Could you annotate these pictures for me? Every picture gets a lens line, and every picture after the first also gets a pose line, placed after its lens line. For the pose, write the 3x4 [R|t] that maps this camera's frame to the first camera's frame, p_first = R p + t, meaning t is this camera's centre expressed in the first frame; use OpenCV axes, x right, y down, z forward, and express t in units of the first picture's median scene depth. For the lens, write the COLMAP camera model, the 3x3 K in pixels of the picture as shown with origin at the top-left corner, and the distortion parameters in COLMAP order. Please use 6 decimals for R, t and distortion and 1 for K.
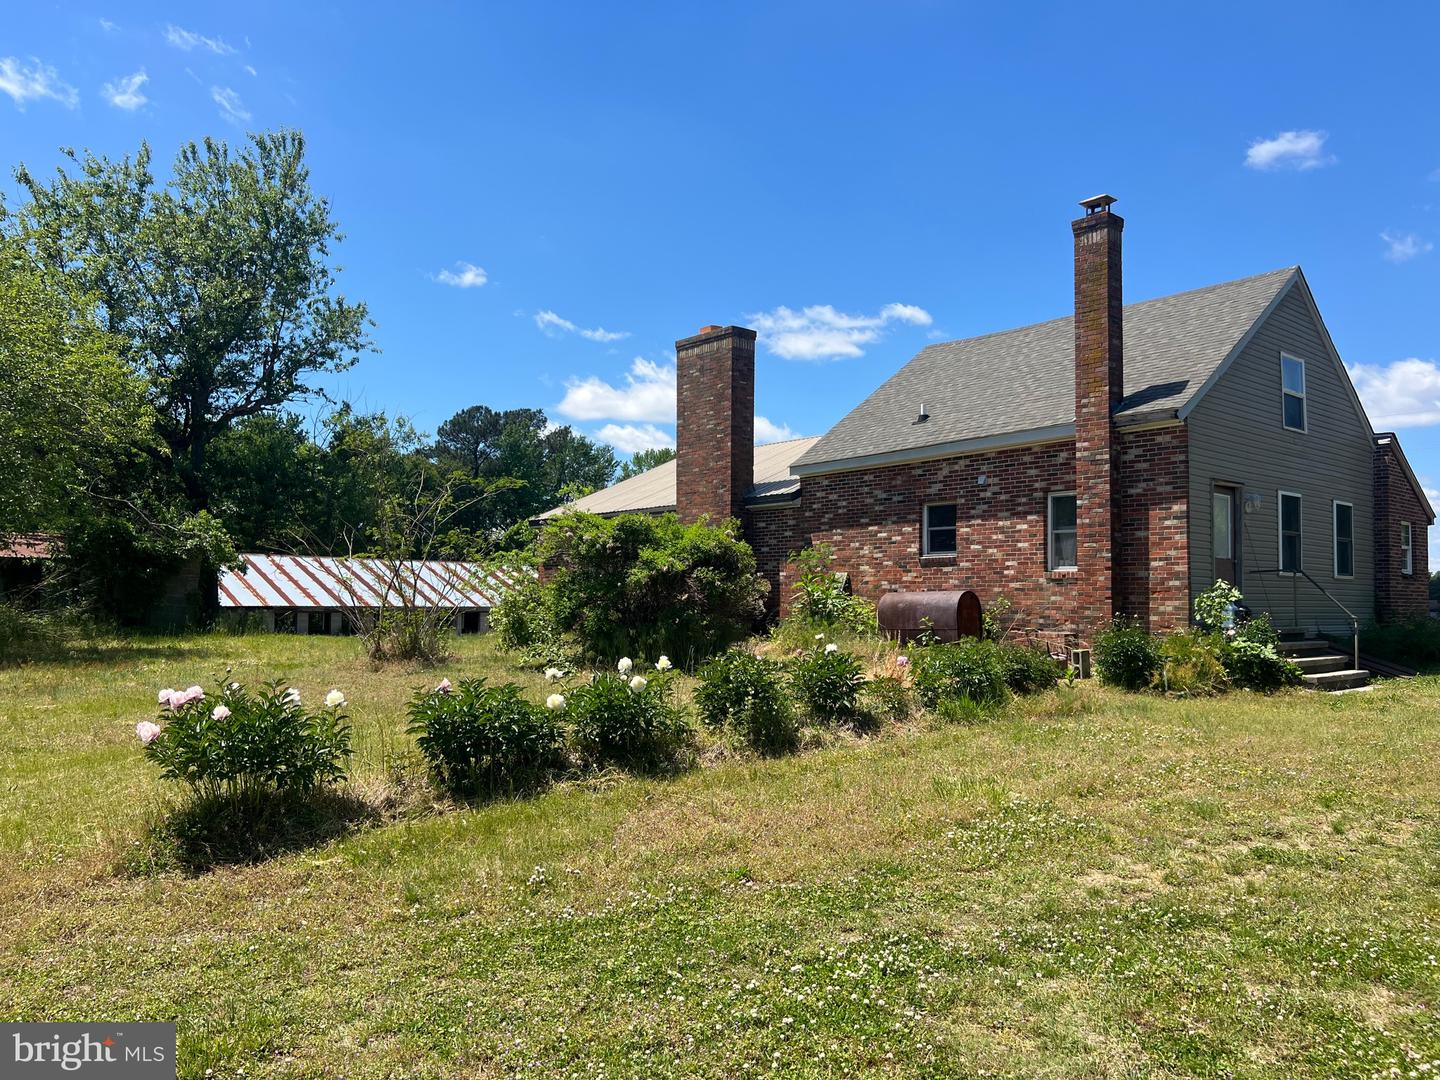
lens RADIAL K [[1092.0, 0, 719.9], [0, 1092.0, 532.3], [0, 0, 1]] dist [0.042700, -0.006436]
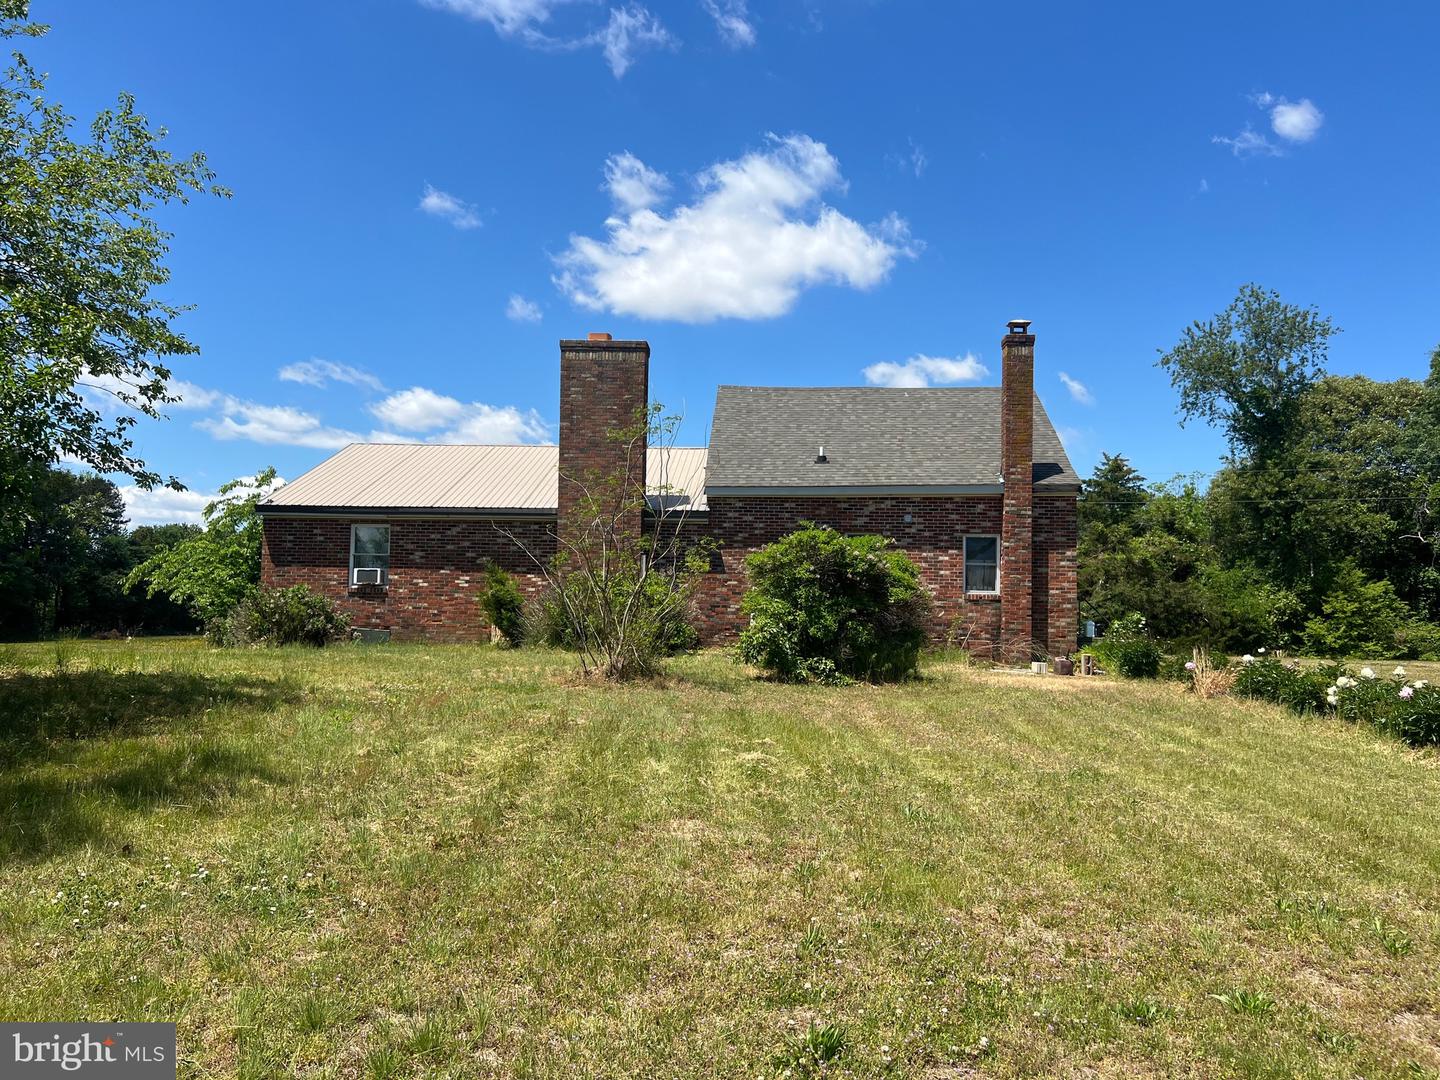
lens RADIAL K [[1092.0, 0, 719.7], [0, 1092.0, 550.3], [0, 0, 1]] dist [0.042700, -0.006436]
pose [[0.702225, 0.057258, 0.709649, -0.822779], [-0.063684, 0.997817, -0.017491, 0.024790], [-0.709101, -0.032911, 0.704338, 0.283711]]
